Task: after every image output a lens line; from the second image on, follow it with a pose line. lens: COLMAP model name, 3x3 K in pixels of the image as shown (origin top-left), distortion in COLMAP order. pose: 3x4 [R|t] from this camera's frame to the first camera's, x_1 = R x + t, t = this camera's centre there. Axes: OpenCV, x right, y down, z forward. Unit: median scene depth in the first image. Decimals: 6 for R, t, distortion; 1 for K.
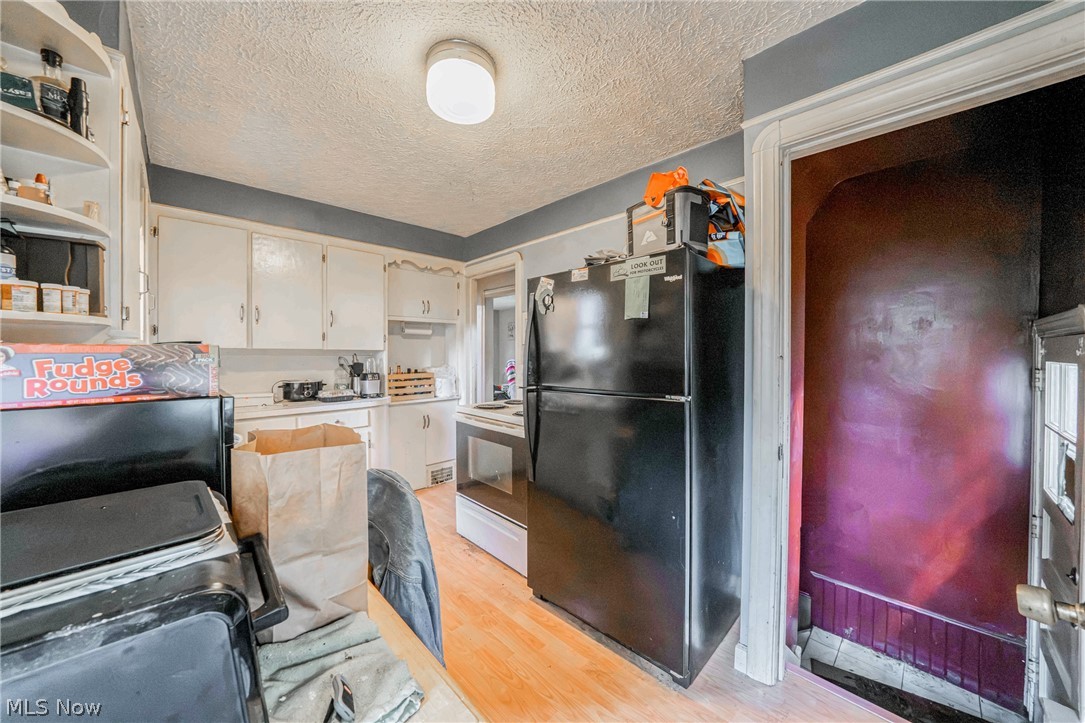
lens RADIAL K [[384.9, 0, 542.9], [0, 384.9, 352.7], [0, 0, 1]] dist [-0.003010, -0.000255]
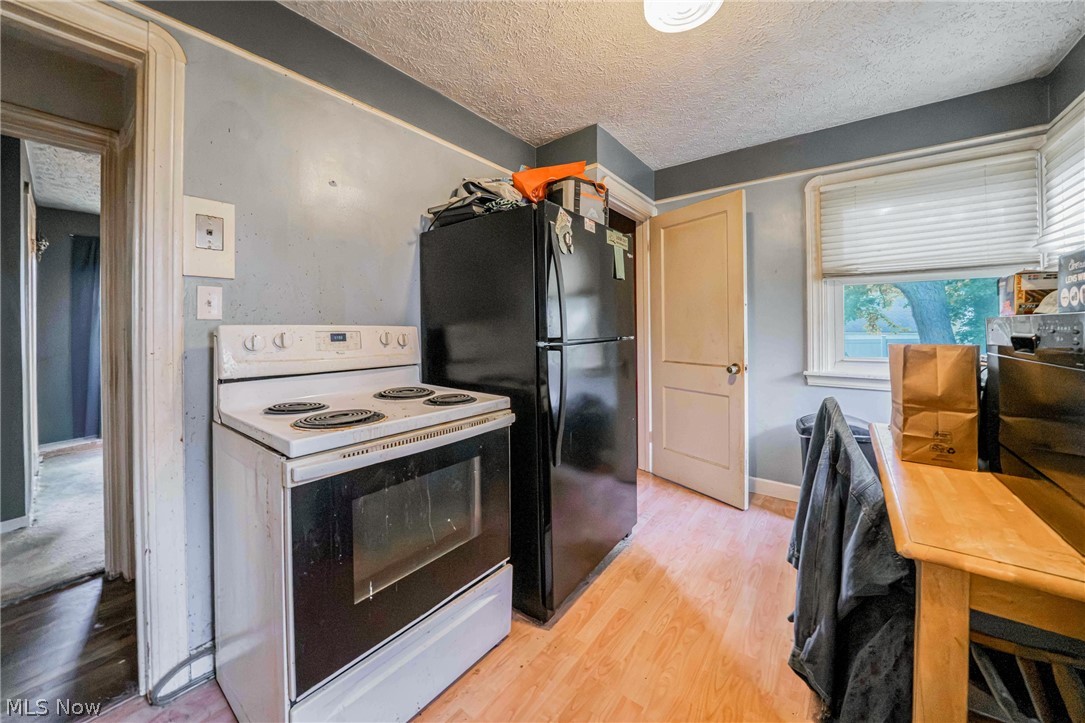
lens RADIAL K [[388.5, 0, 540.7], [0, 388.5, 330.5], [0, 0, 1]] dist [-0.001201, -0.000080]
pose [[-0.123611, 0.003319, 0.992325, -0.837003], [0.016775, 0.999859, -0.001255, 0.065914], [-0.992189, 0.016491, -0.123649, 1.181419]]
